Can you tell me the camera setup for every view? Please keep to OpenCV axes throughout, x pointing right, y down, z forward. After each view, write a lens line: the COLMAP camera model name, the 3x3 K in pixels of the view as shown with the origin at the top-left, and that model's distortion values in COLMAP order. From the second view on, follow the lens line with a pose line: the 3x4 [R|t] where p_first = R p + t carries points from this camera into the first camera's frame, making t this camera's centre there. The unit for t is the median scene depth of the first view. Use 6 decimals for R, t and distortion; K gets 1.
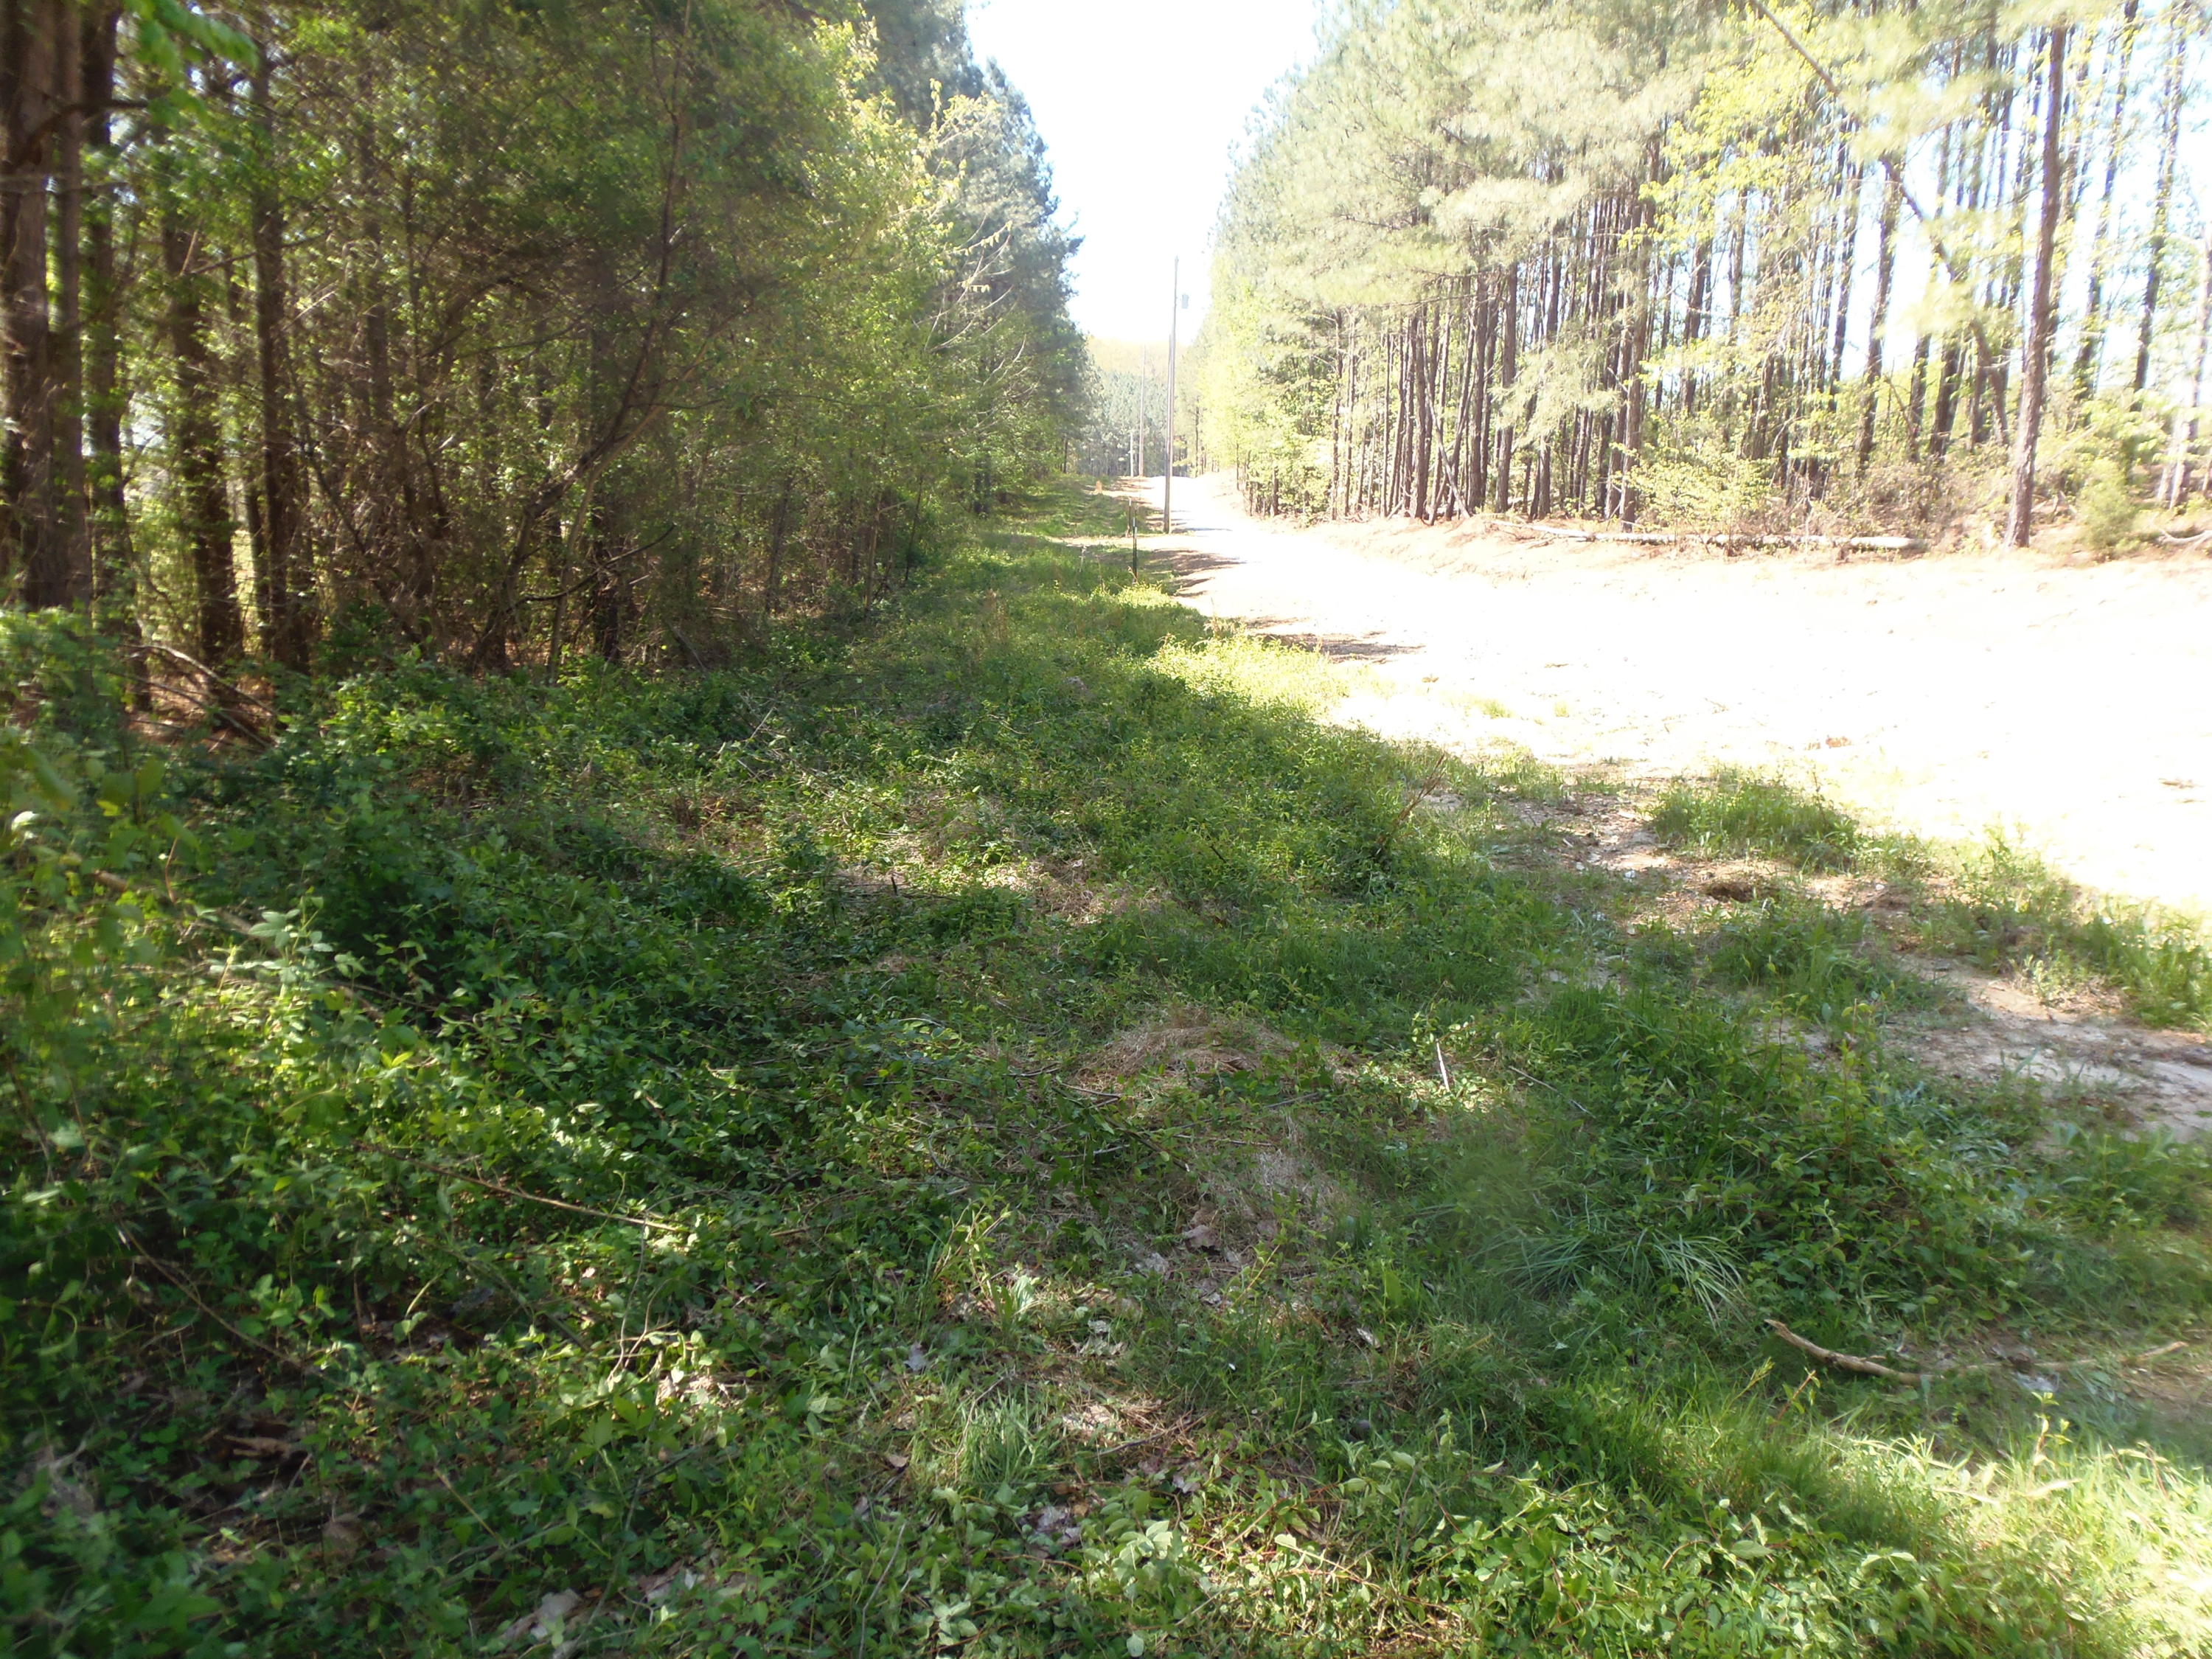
lens RADIAL K [[1657.3, 0, 1106.0], [0, 1657.3, 829.5], [0, 0, 1]] dist [-0.000303, -0.000970]
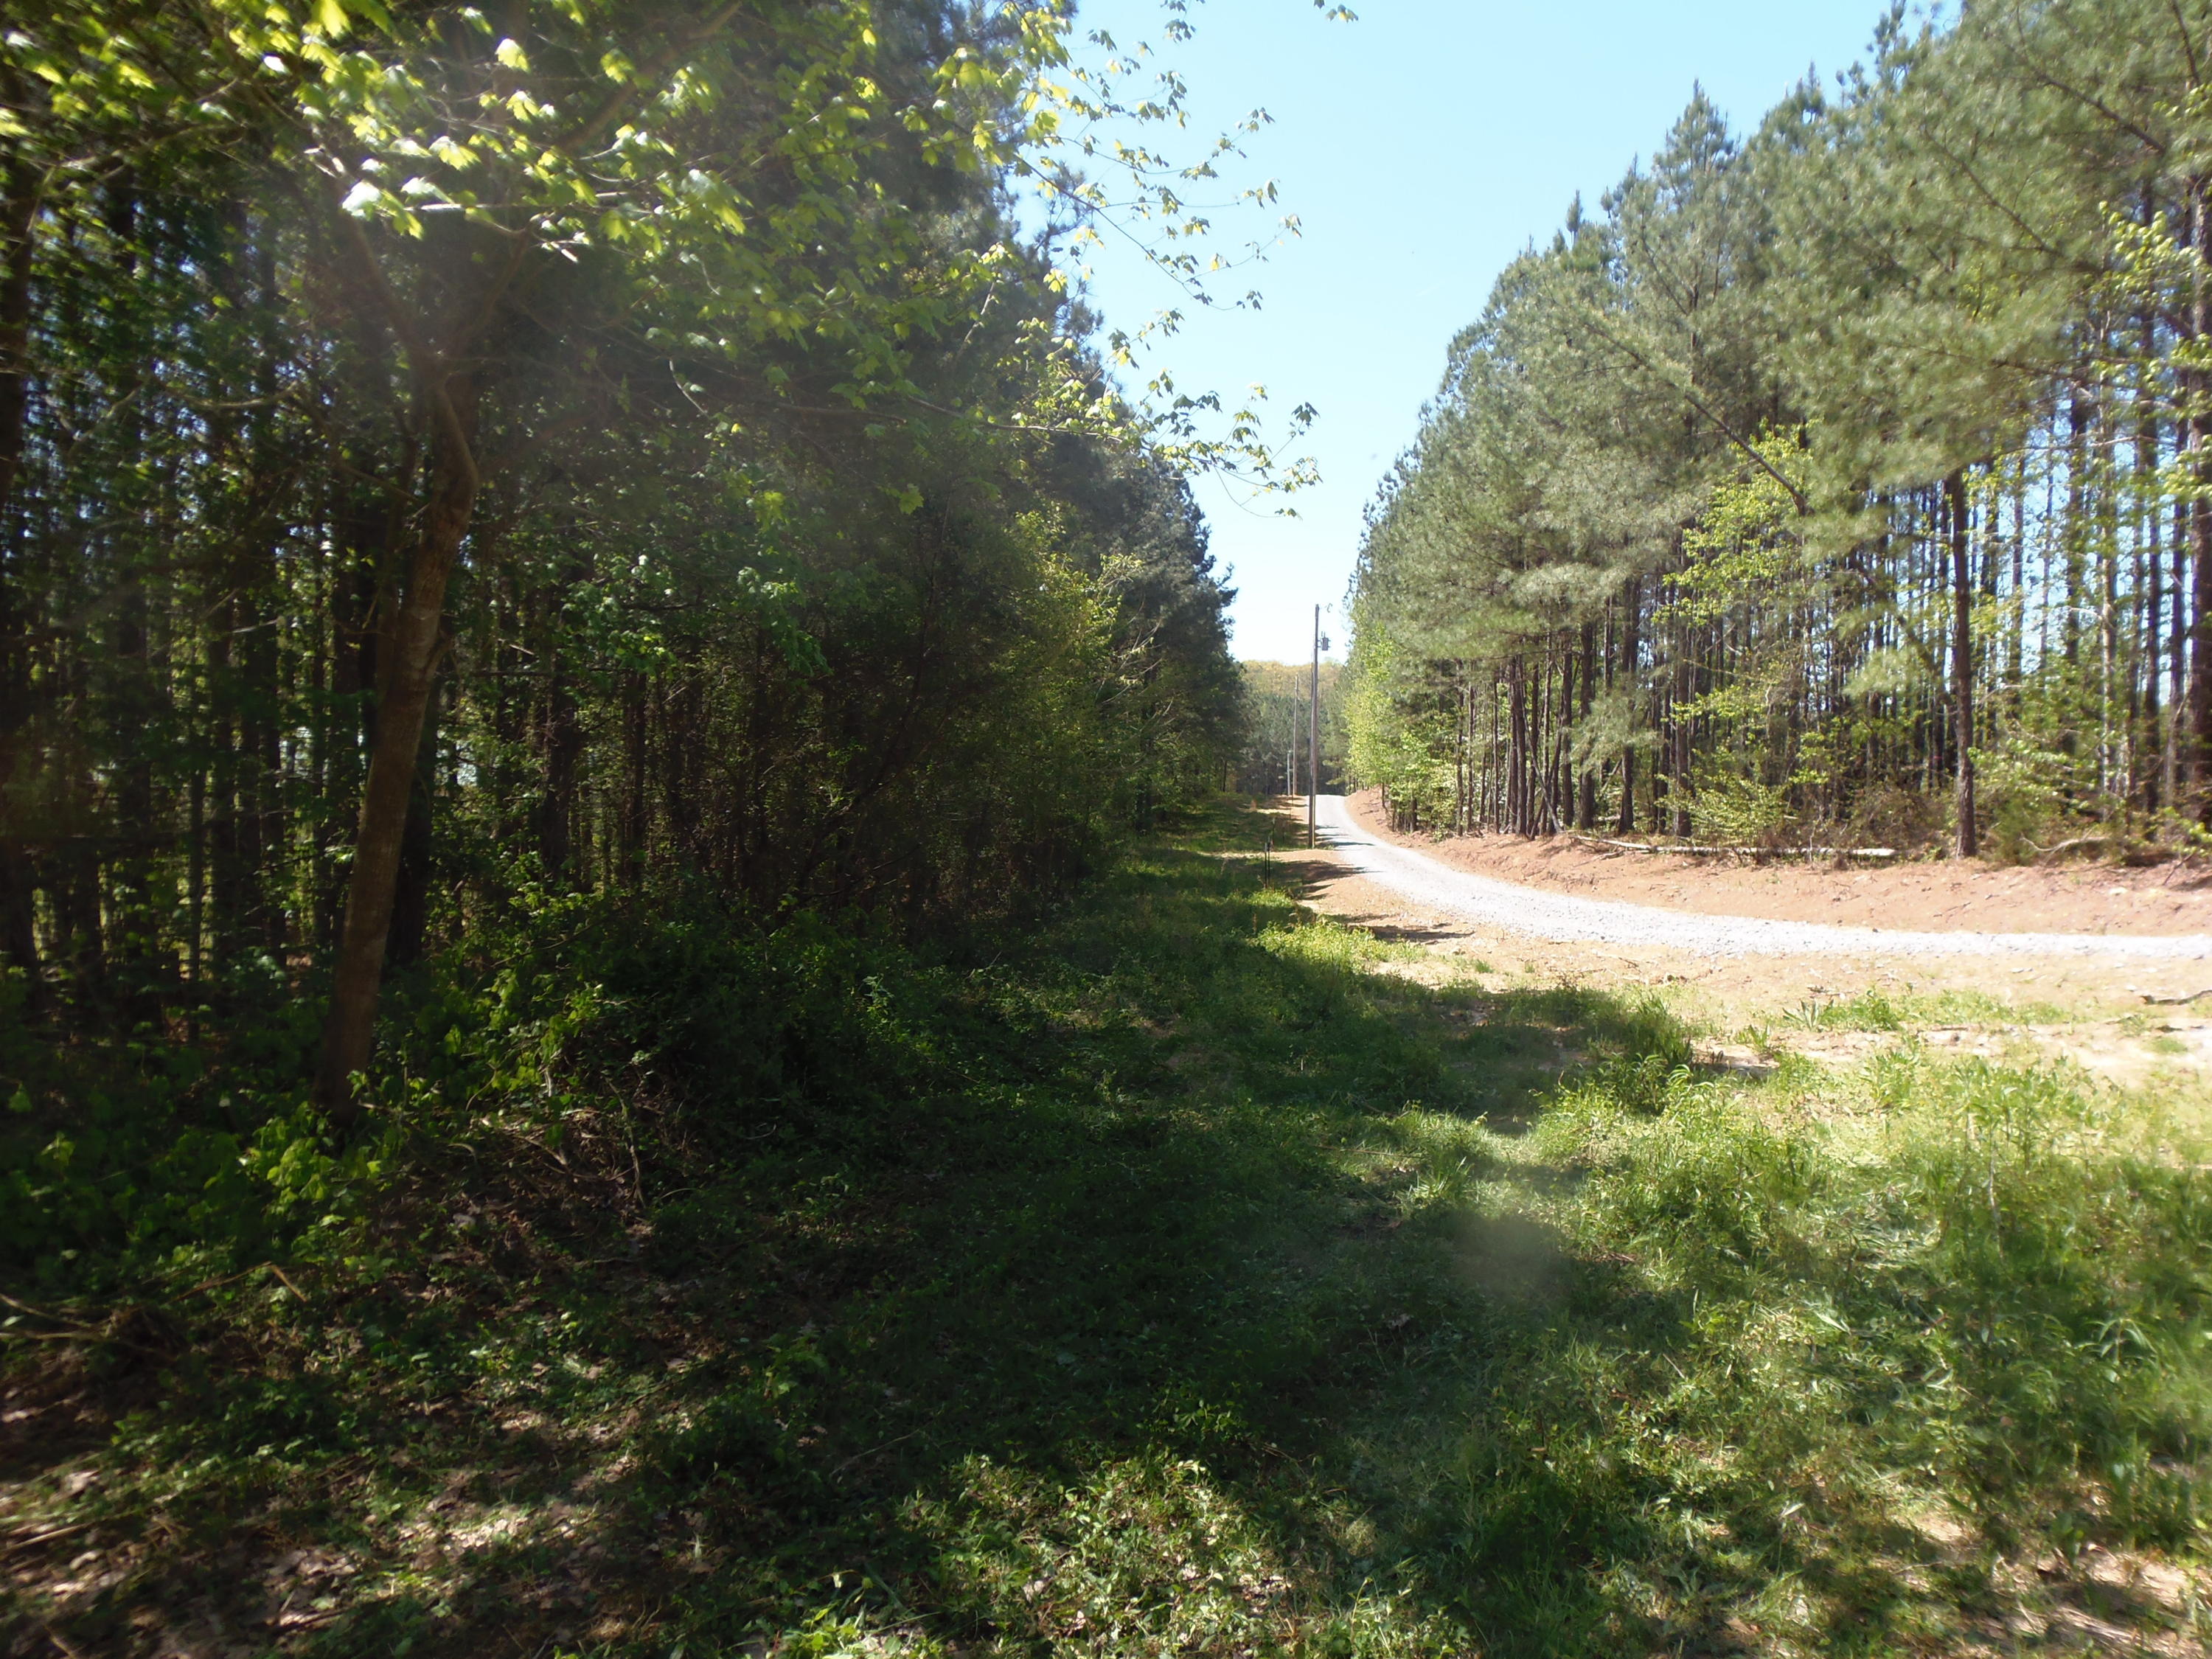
lens RADIAL K [[1657.3, 0, 1106.0], [0, 1657.3, 829.5], [0, 0, 1]] dist [-0.000303, -0.000970]
pose [[0.995174, -0.004522, -0.098018, 0.015715], [-0.013889, 0.982388, -0.186337, 0.026015], [0.097134, 0.186799, 0.977584, -0.145049]]
